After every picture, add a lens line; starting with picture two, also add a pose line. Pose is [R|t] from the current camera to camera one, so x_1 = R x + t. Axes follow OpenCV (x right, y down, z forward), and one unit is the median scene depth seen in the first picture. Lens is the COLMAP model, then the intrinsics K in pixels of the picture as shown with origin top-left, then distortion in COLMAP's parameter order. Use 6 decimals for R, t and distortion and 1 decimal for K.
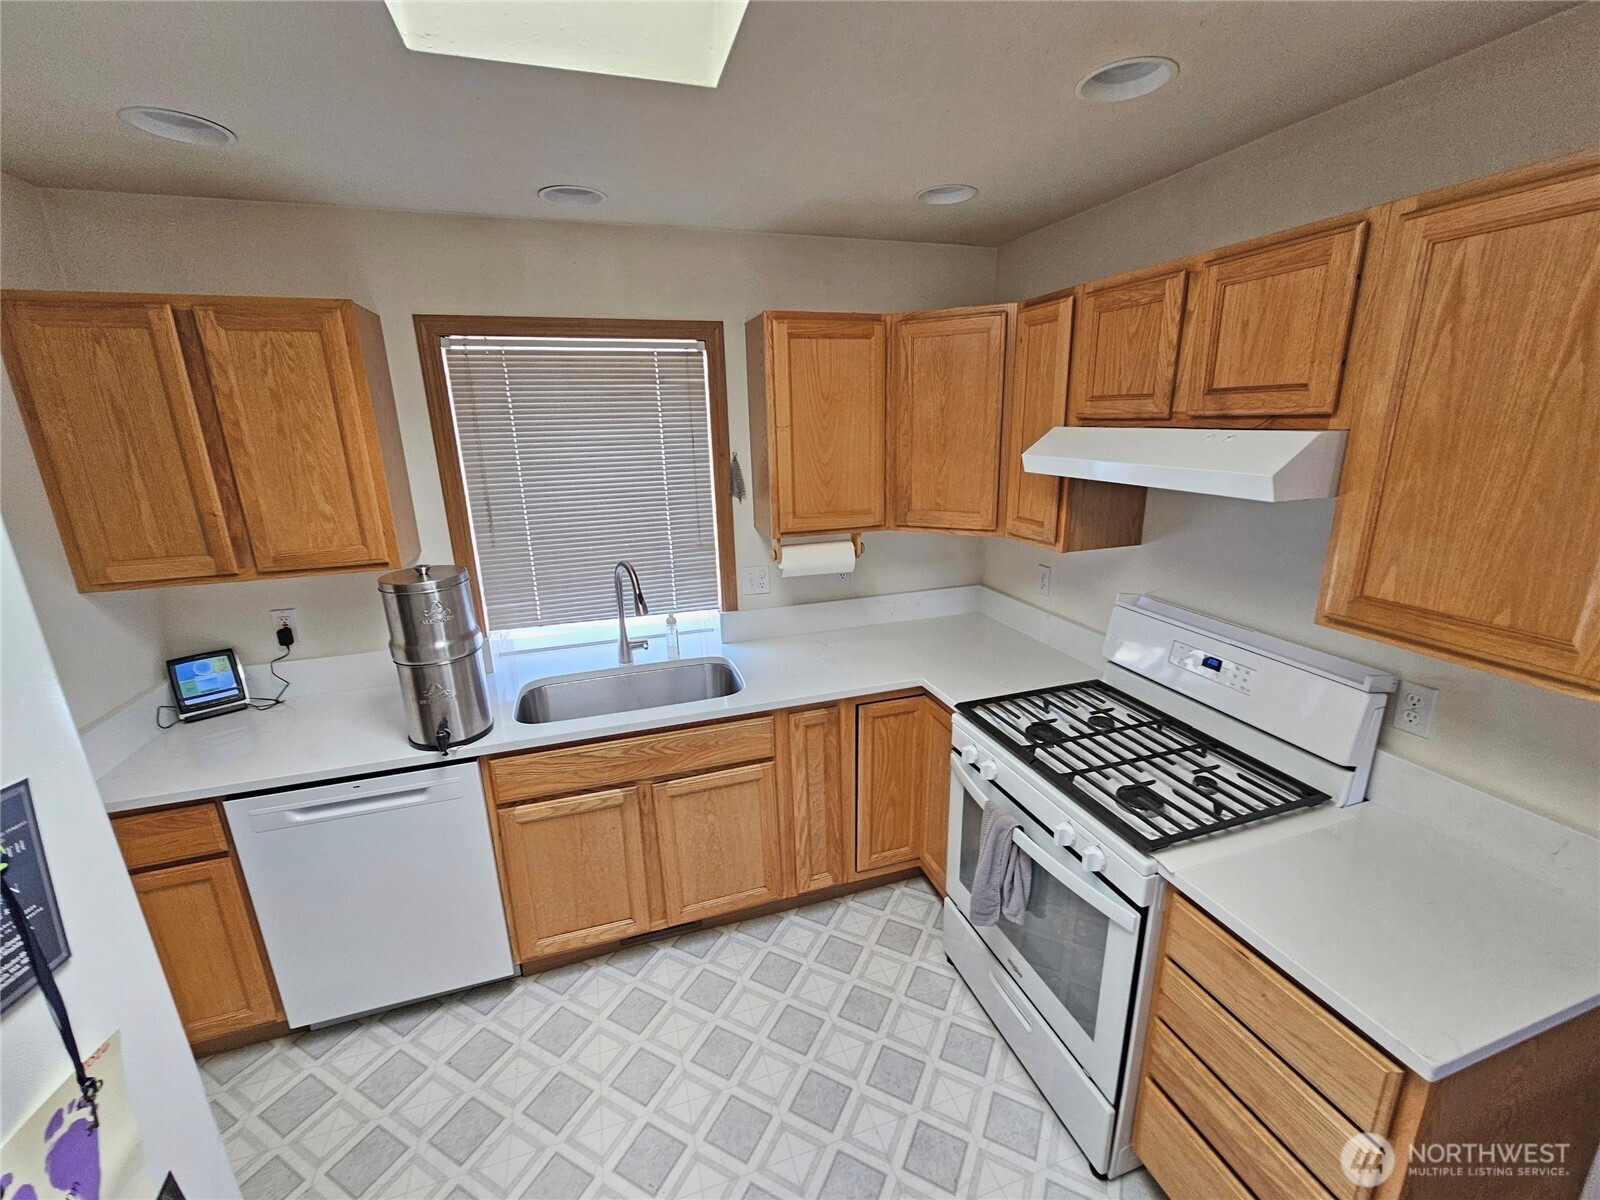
lens RADIAL K [[657.8, 0, 804.0], [0, 657.8, 600.4], [0, 0, 1]] dist [-0.001464, -0.000068]
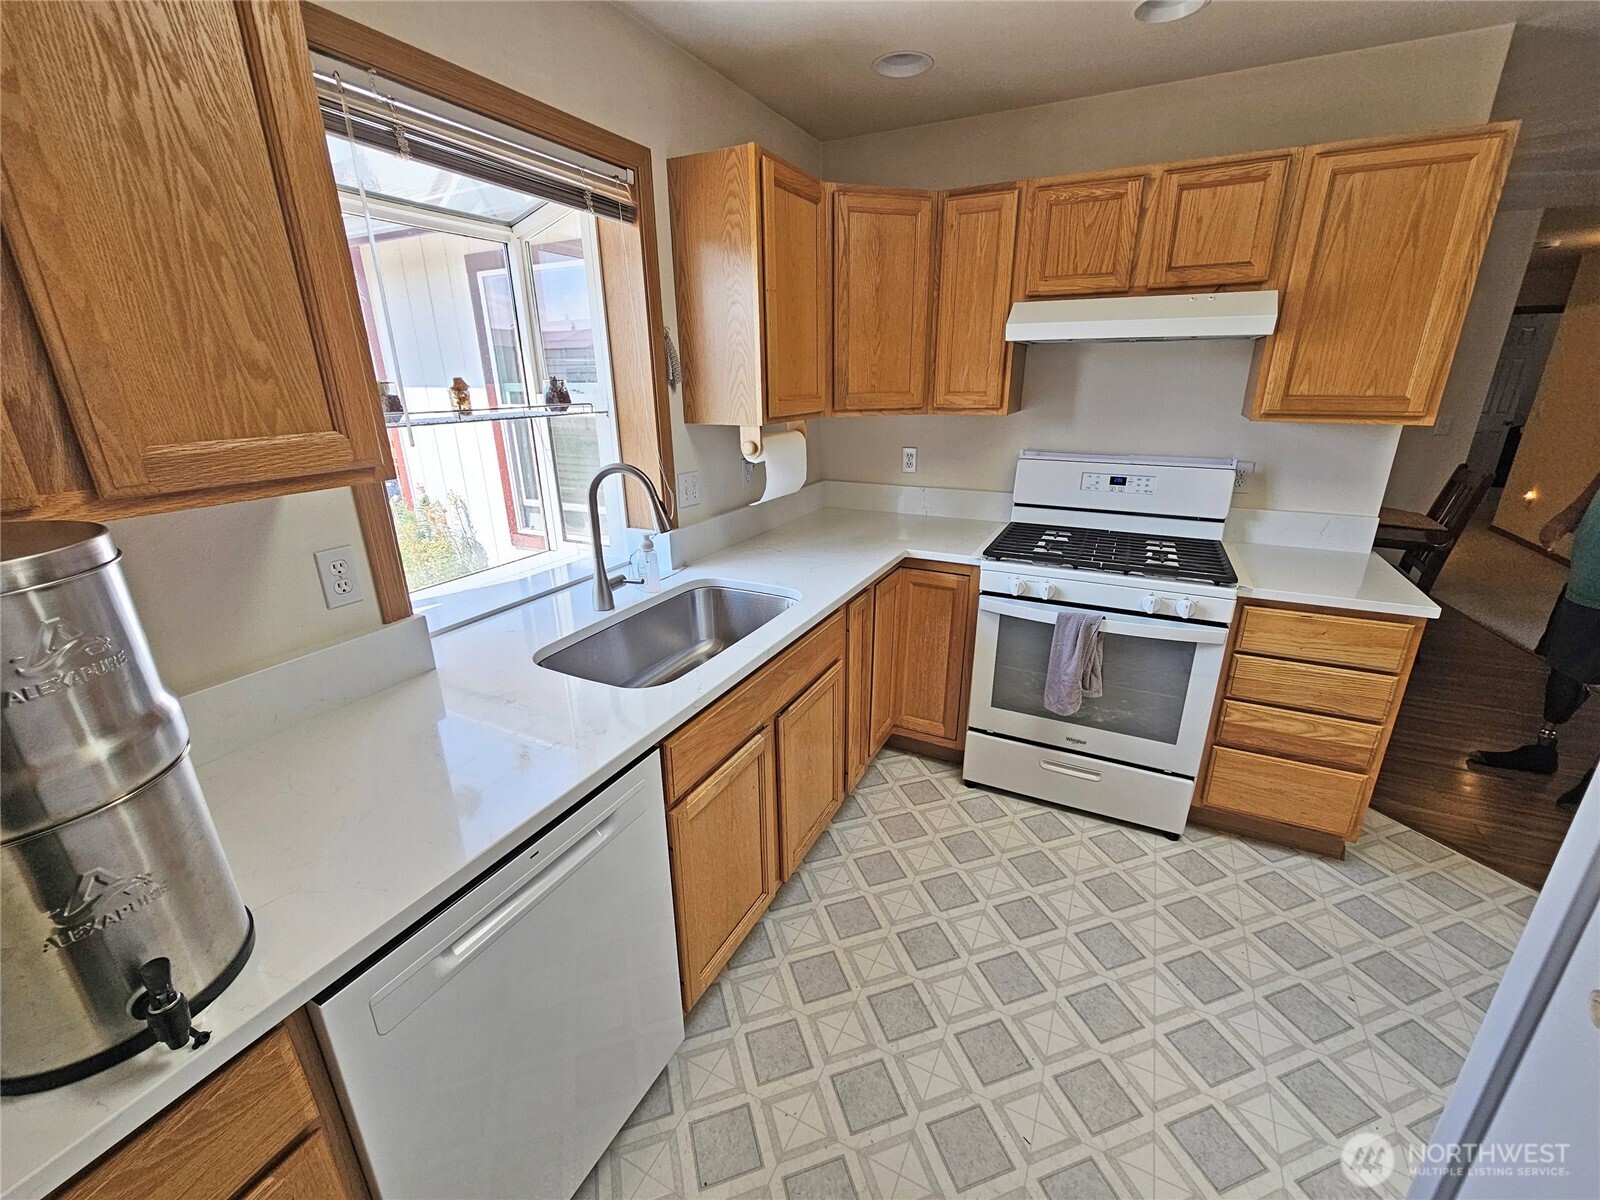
lens RADIAL K [[657.8, 0, 802.4], [0, 657.8, 598.5], [0, 0, 1]] dist [-0.001464, -0.000068]
pose [[0.708031, -0.215953, 0.672351, -0.879169], [0.183091, 0.975674, 0.120570, 0.048778], [-0.682034, 0.037734, 0.730347, 0.451133]]
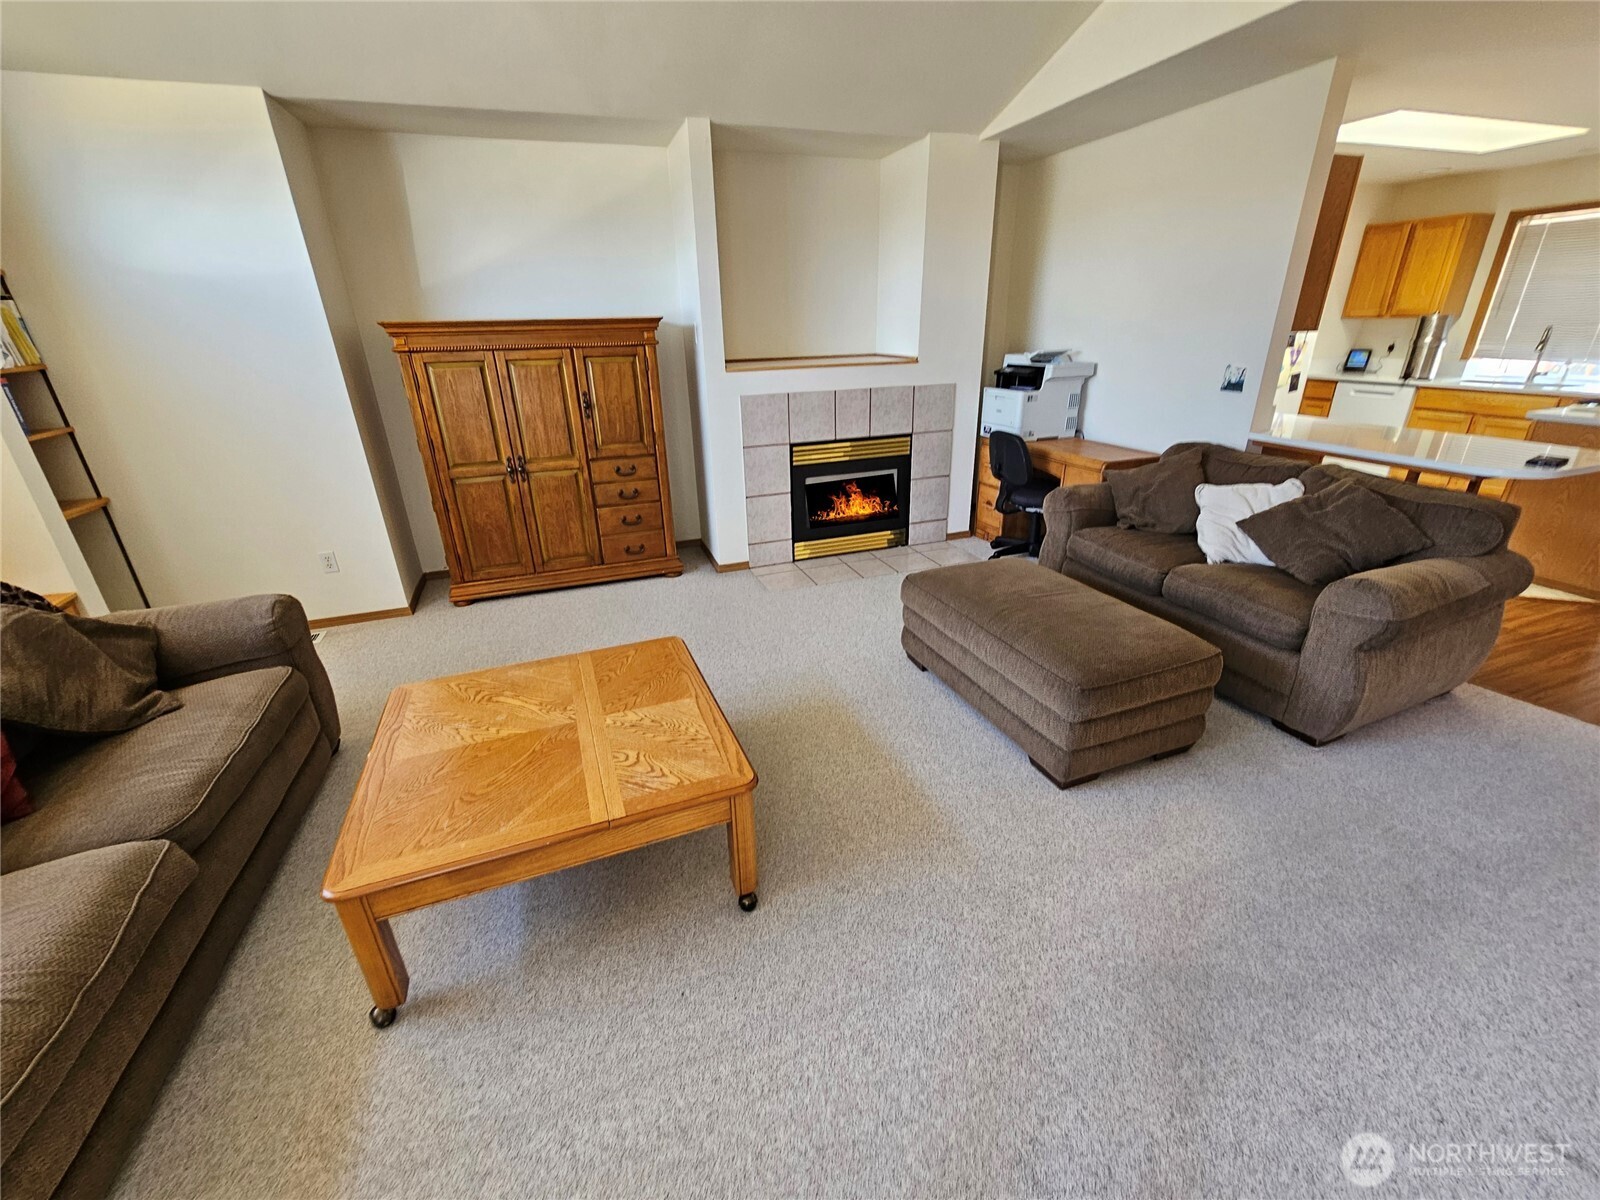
lens RADIAL K [[657.8, 0, 802.0], [0, 657.8, 590.7], [0, 0, 1]] dist [-0.001464, -0.000068]
pose [[0.024340, 0.400439, -0.916000, 2.620914], [-0.246188, 0.890455, 0.382729, 0.653339], [0.968916, 0.216193, 0.120257, -1.882691]]
